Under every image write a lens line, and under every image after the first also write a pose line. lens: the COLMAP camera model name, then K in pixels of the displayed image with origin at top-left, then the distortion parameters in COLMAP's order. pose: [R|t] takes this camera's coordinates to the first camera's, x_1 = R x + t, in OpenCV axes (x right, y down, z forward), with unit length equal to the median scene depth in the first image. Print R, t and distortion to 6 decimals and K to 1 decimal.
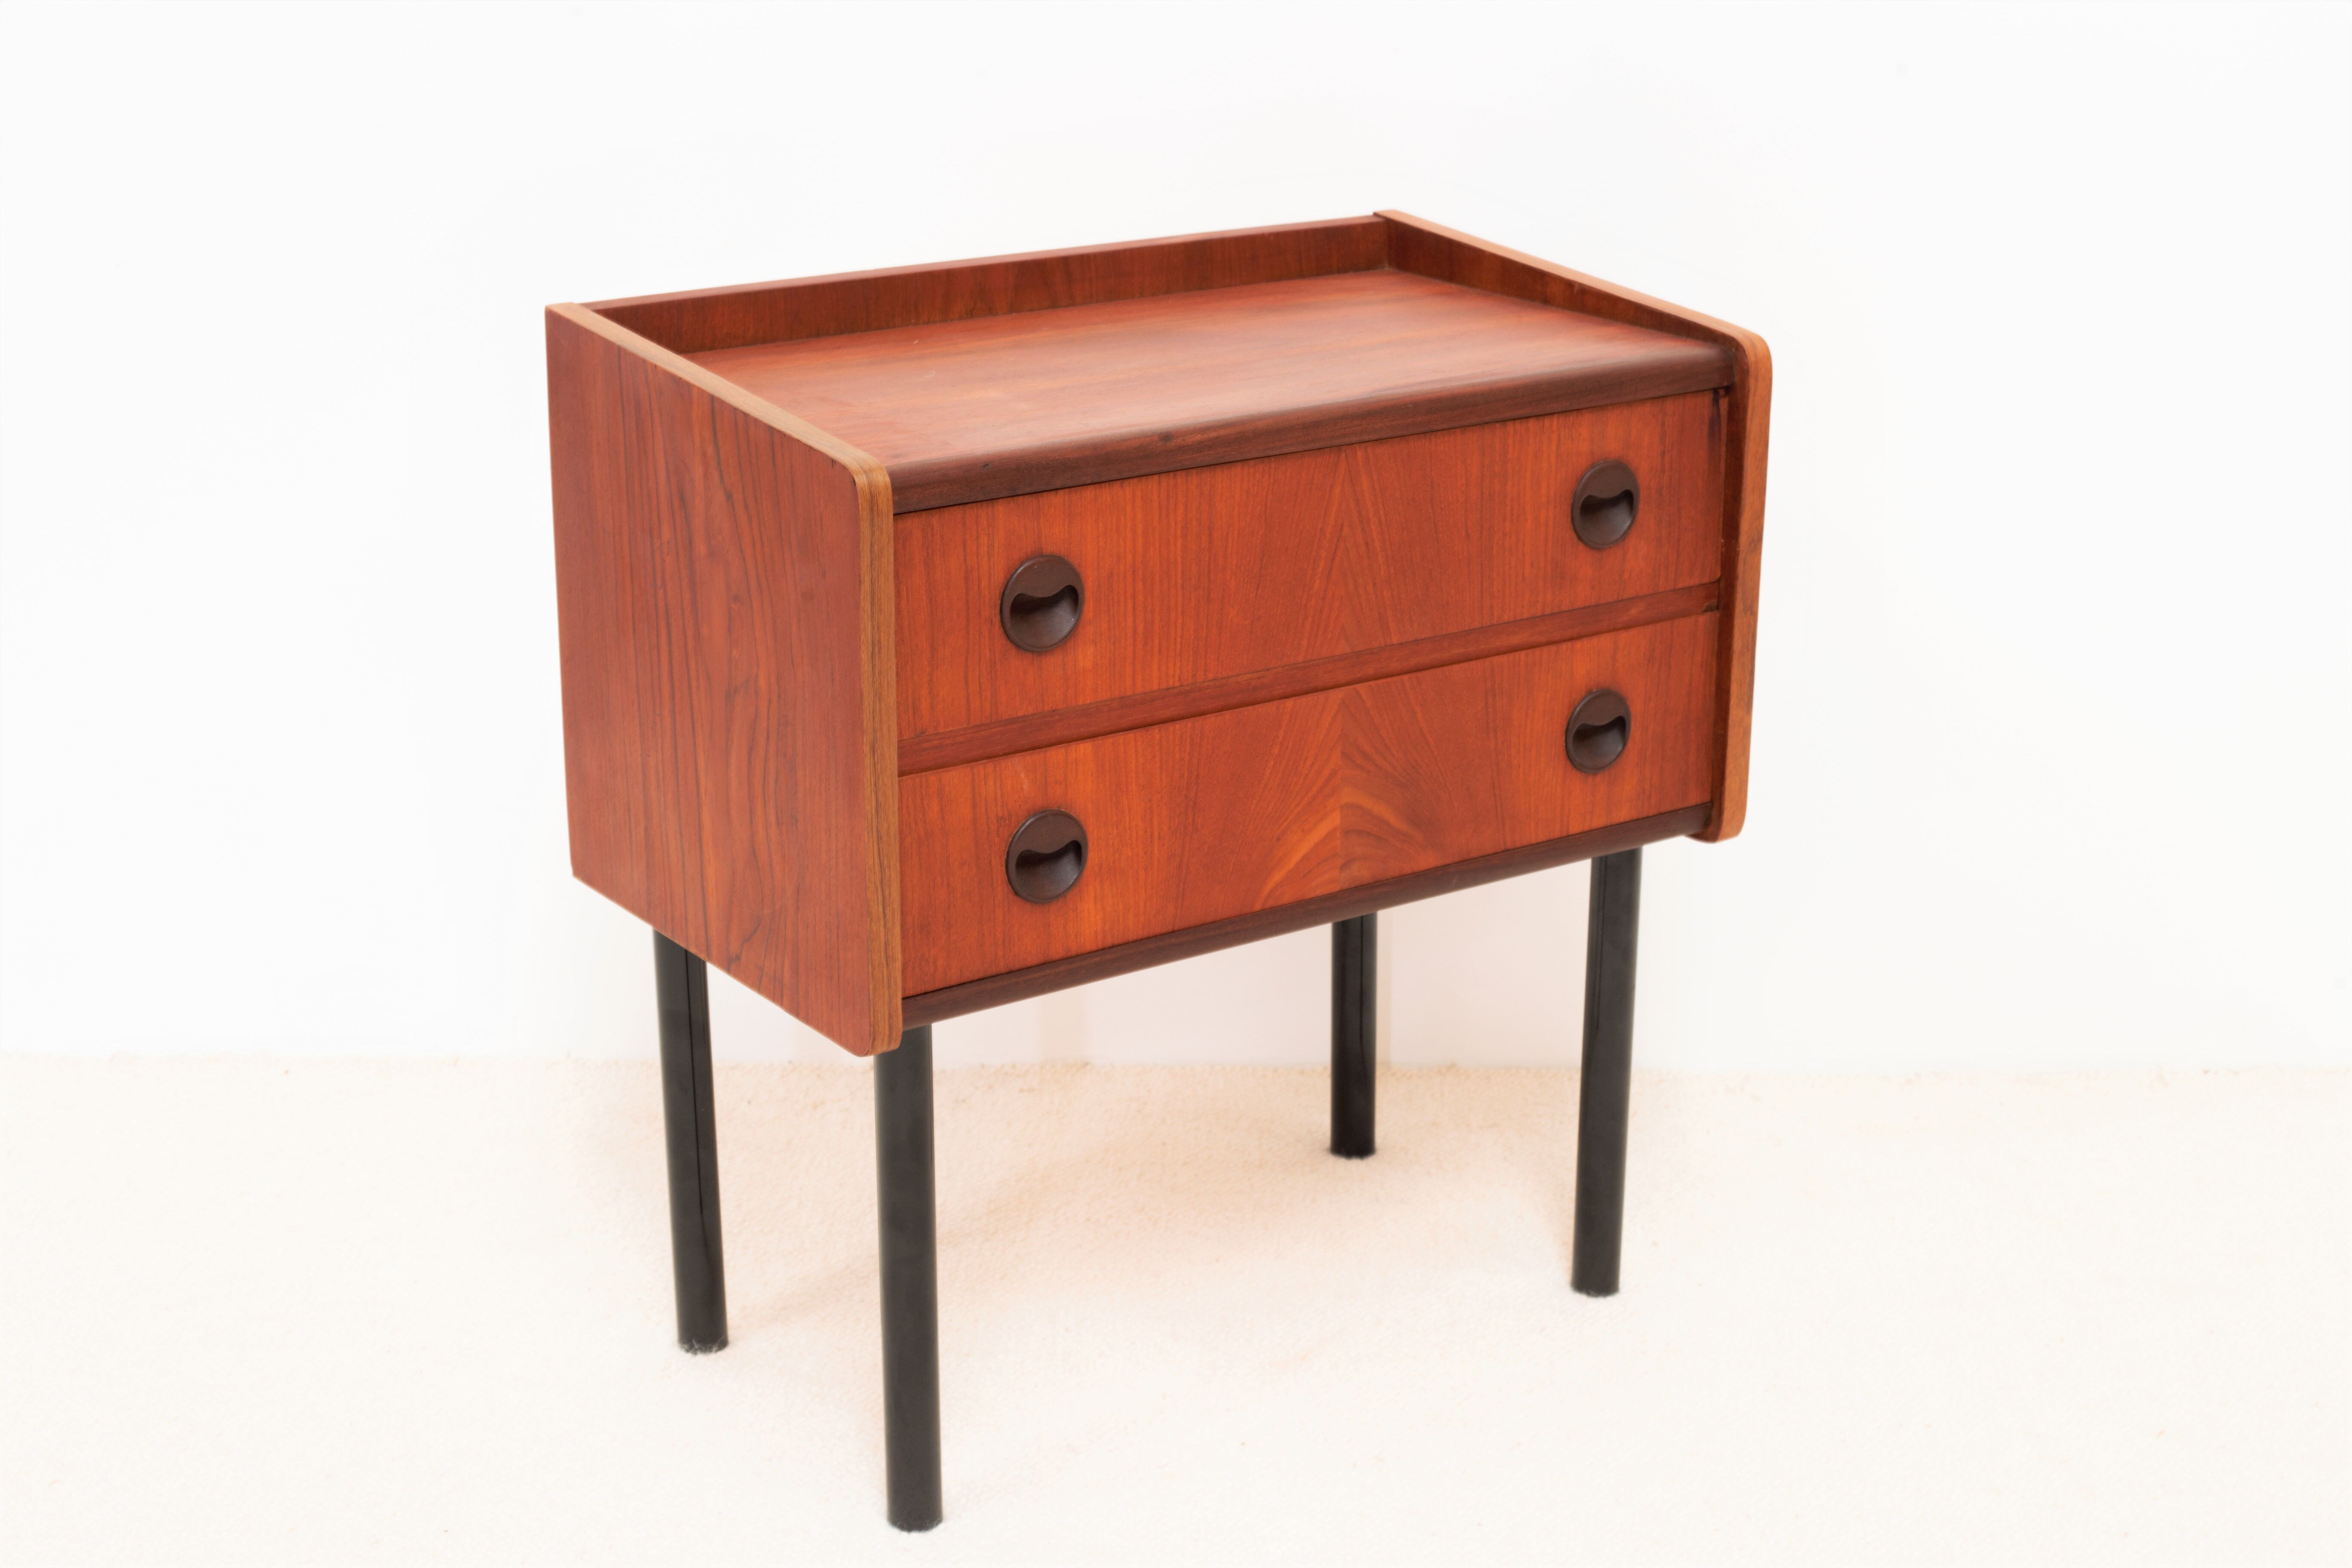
lens RADIAL K [[3518.7, 0, 1175.1], [0, 3518.7, 773.3], [0, 0, 1]] dist [-0.105954, 0.000000]
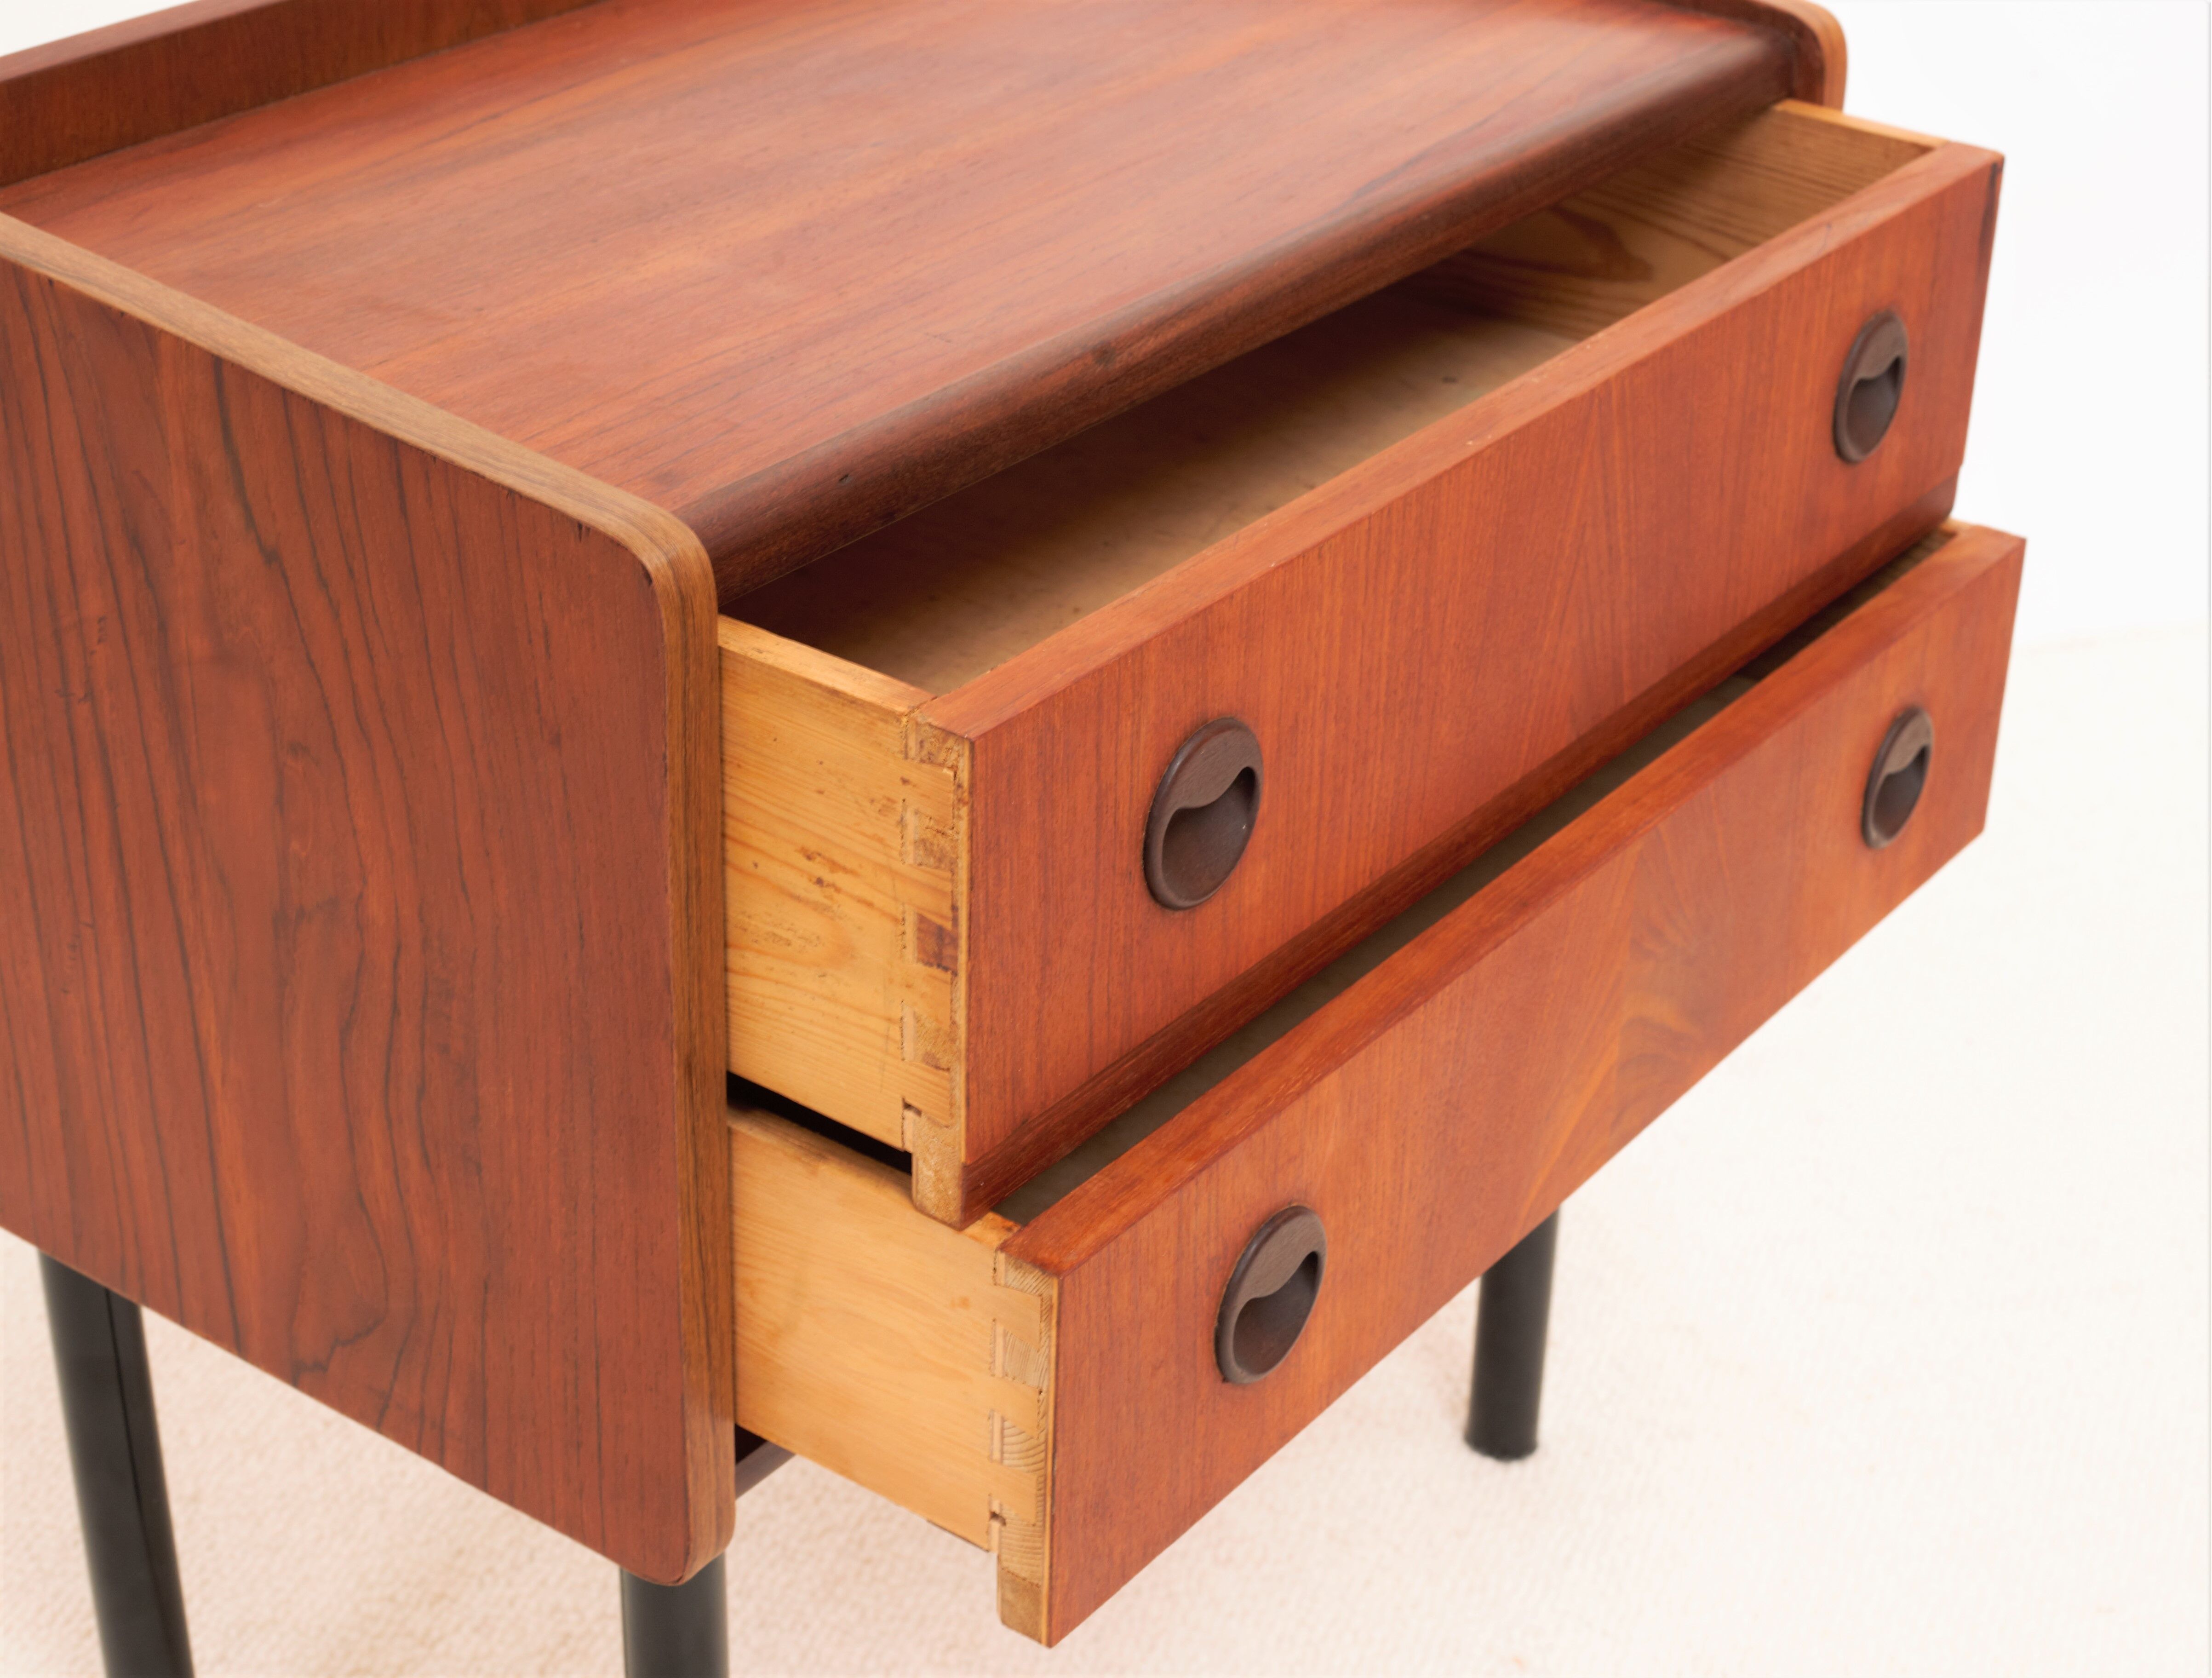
lens RADIAL K [[3839.0, 0, 1250.5], [0, 3839.0, 843.3], [0, 0, 1]] dist [-0.130902, 0.000000]
pose [[0.936693, -0.130567, 0.324899, -0.178947], [0.066065, 0.977113, 0.202203, -0.139830], [-0.343864, -0.167938, 0.923880, 0.457783]]
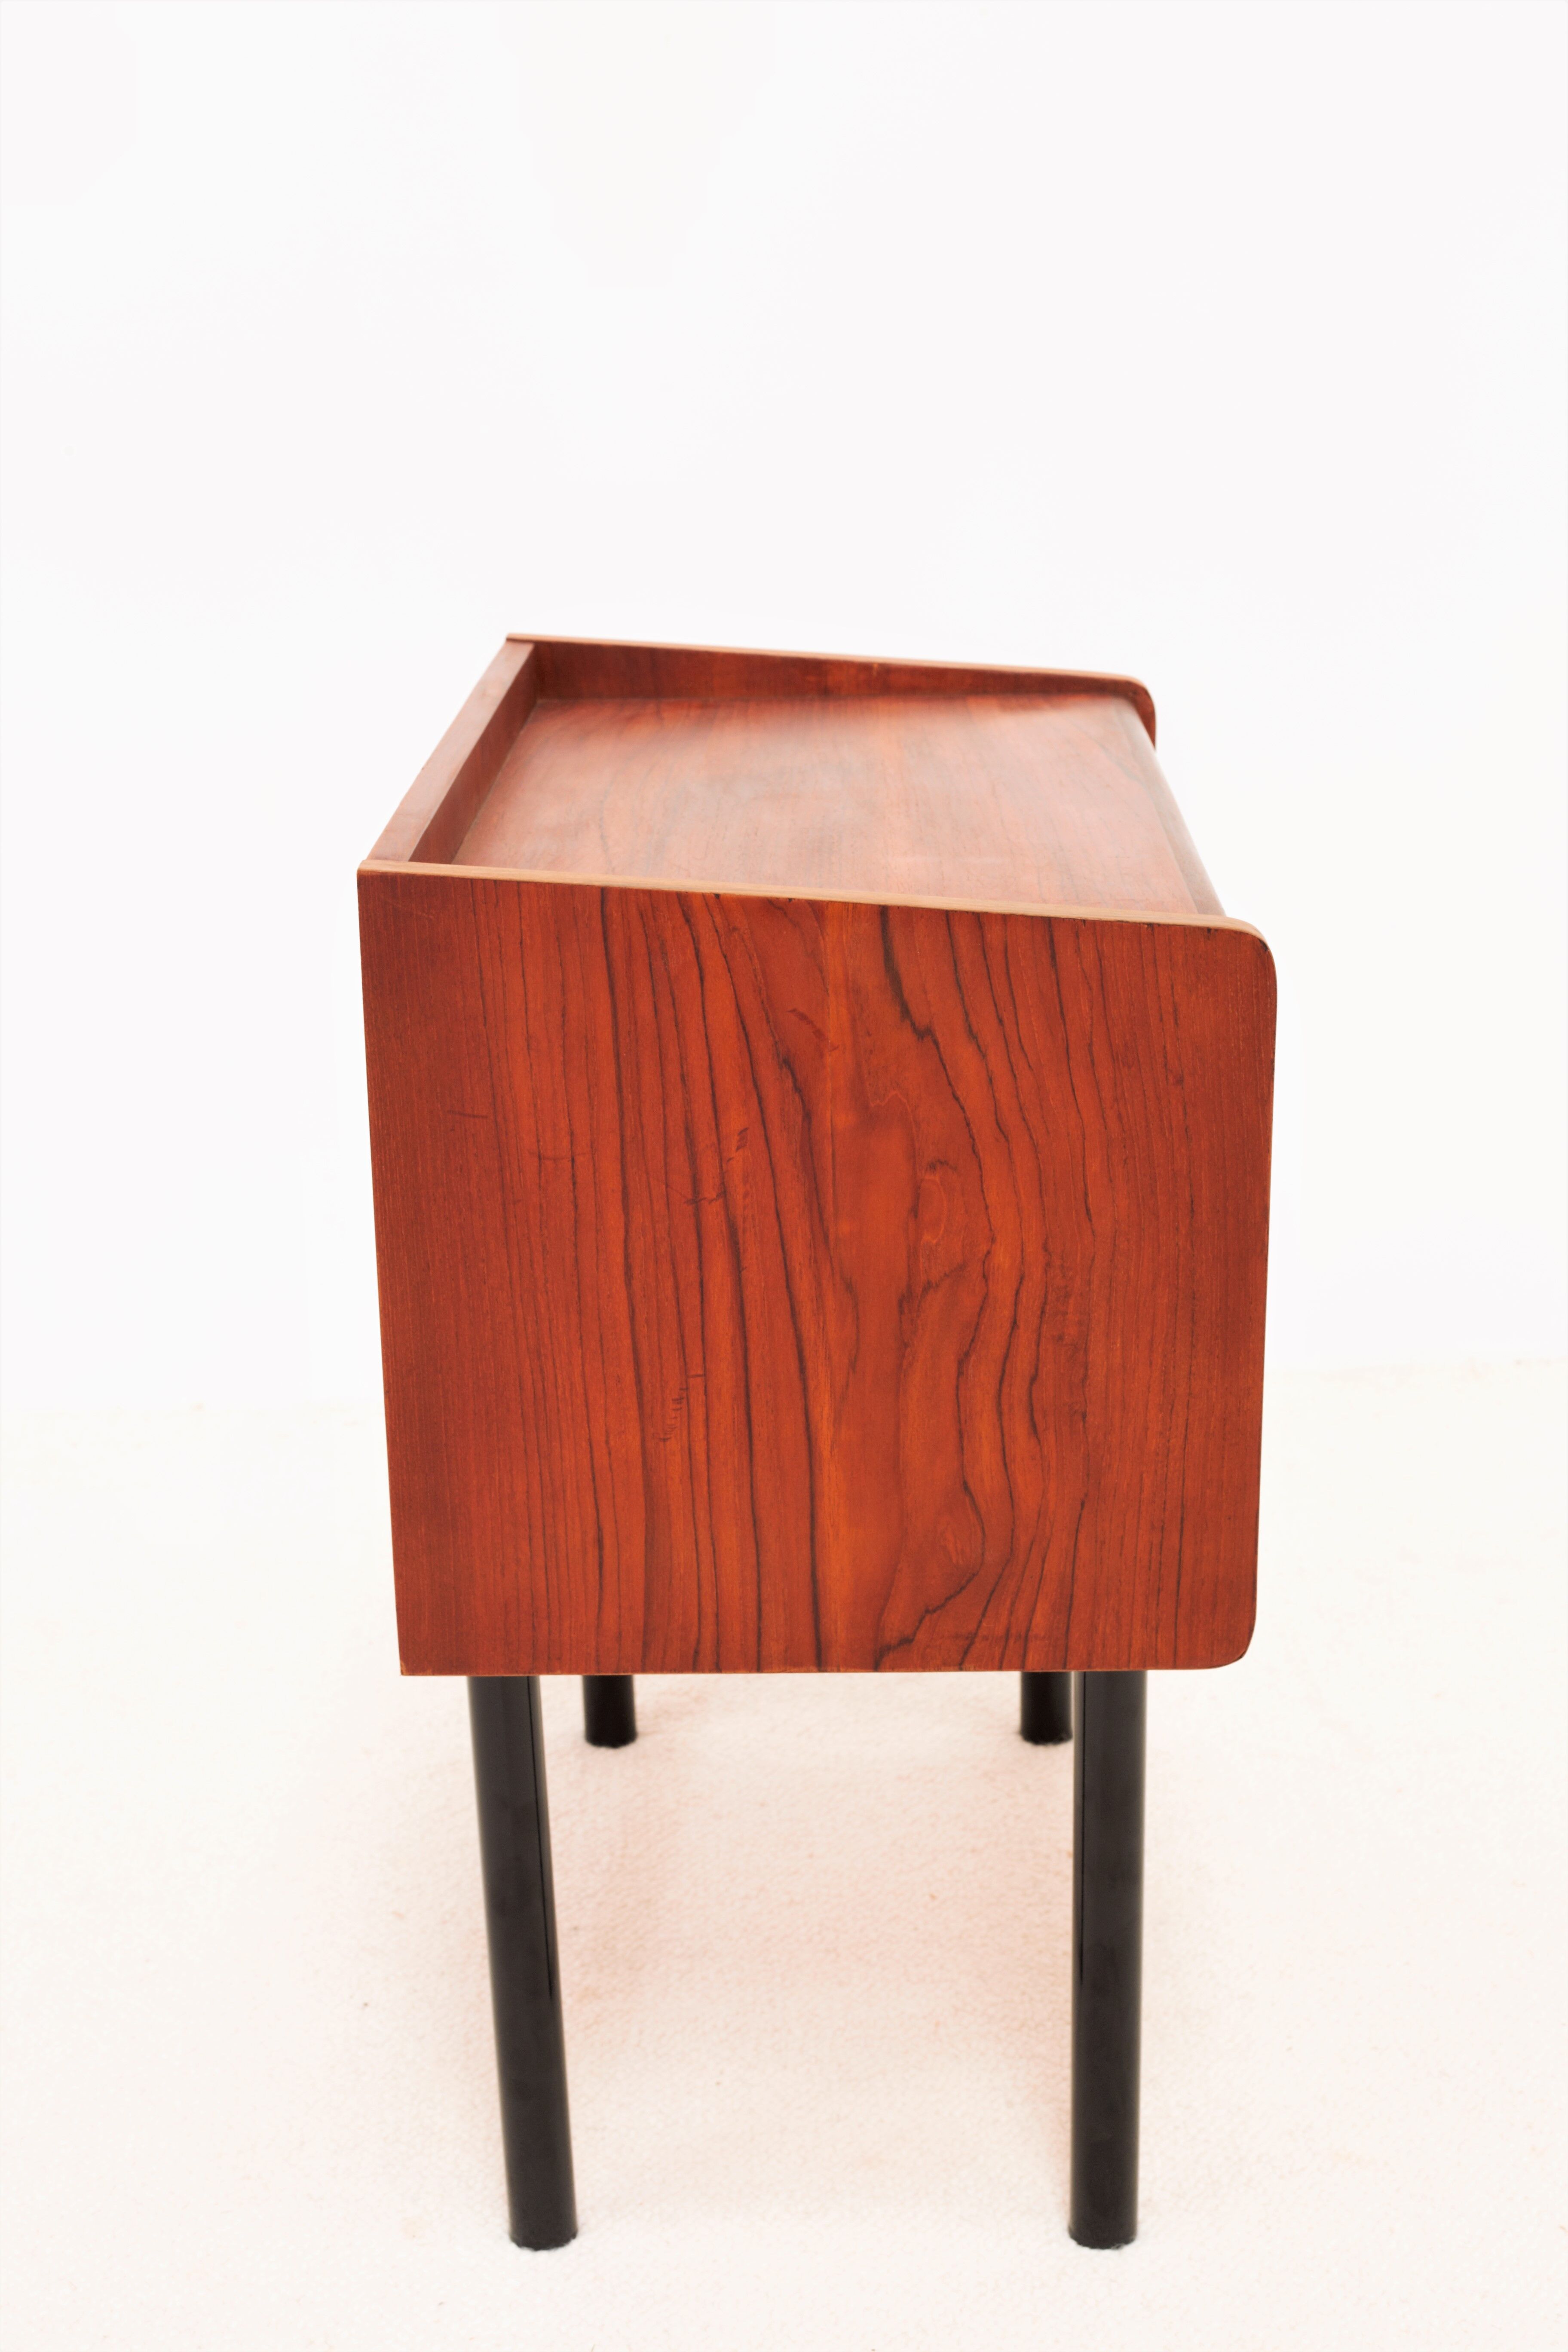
lens RADIAL K [[3518.7, 0, 784.9], [0, 3518.7, 1172.0], [0, 0, 1]] dist [-0.105954, 0.000000]
pose [[0.587388, -0.250174, 0.769668, -0.738259], [0.264809, 0.958084, 0.109322, -0.141910], [-0.764756, 0.139600, 0.629015, 0.560211]]
